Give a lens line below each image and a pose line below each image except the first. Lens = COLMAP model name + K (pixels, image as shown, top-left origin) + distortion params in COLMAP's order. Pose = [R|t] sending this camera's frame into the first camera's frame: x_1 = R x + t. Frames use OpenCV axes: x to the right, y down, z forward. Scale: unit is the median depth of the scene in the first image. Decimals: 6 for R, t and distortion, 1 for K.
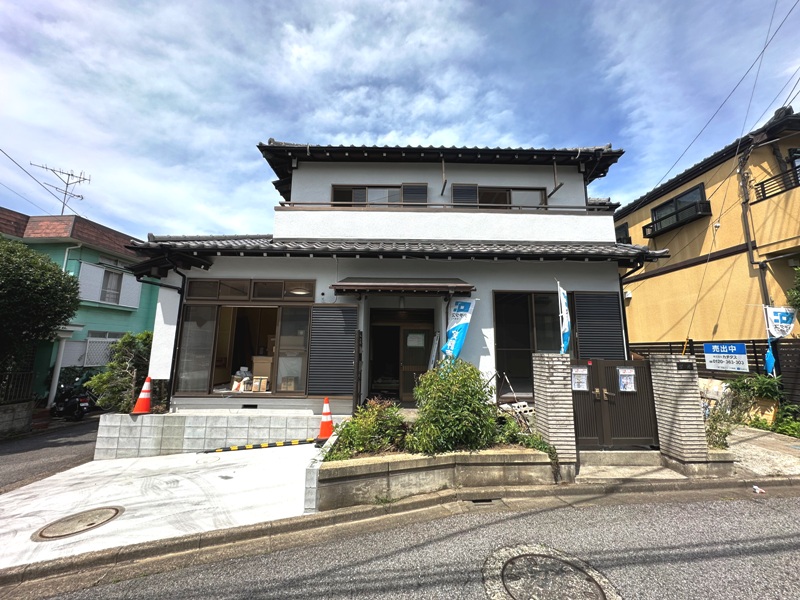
lens RADIAL K [[318.1, 0, 398.3], [0, 318.1, 297.9], [0, 0, 1]] dist [-0.002266, 0.000555]
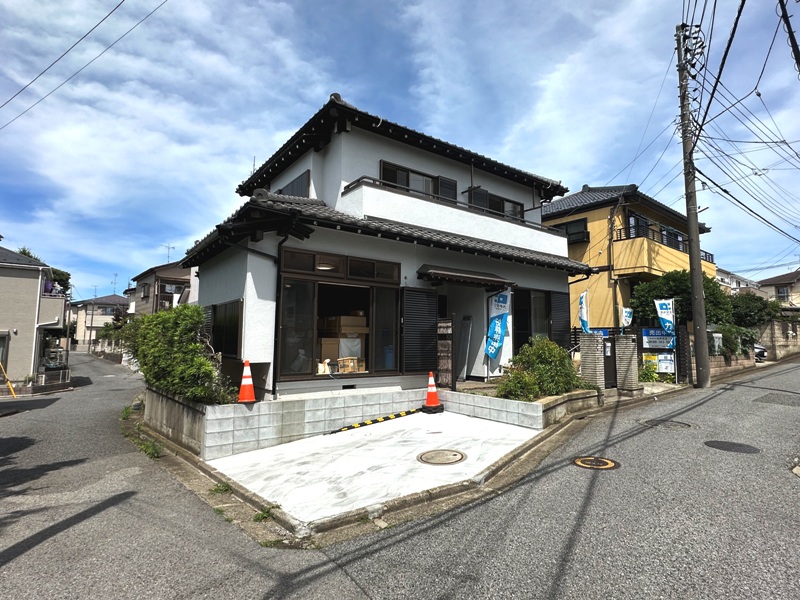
lens RADIAL K [[438.4, 0, 402.3], [0, 438.4, 290.2], [0, 0, 1]] dist [0.004533, 0.000376]
pose [[0.800801, 0.065243, 0.595366, -1.225802], [-0.100412, 0.994604, 0.026067, -0.008660], [-0.590453, -0.080656, 0.803032, -0.173032]]
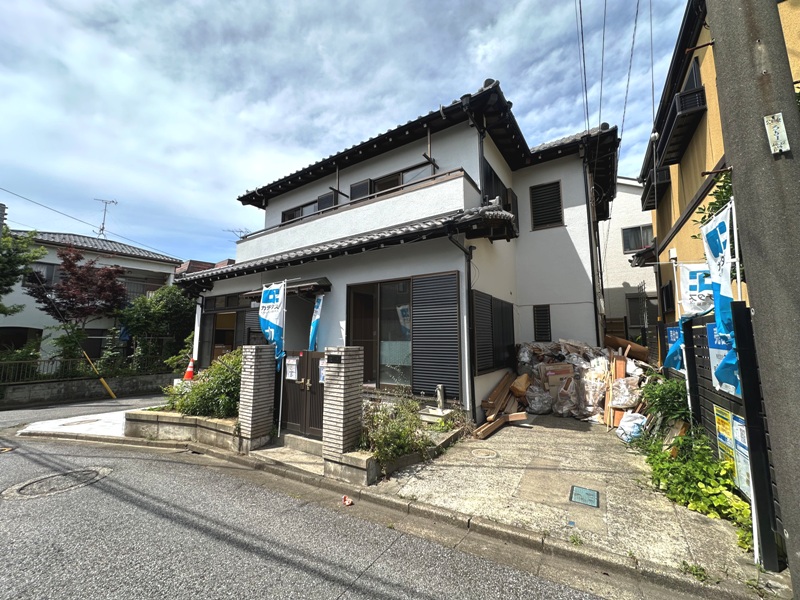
lens RADIAL K [[318.1, 0, 398.3], [0, 318.1, 297.9], [0, 0, 1]] dist [-0.002266, 0.000555]
pose [[0.826525, -0.082195, -0.556867, 1.119248], [0.100535, 0.994931, 0.002364, 0.037644], [0.553850, -0.057938, 0.830598, 0.240255]]
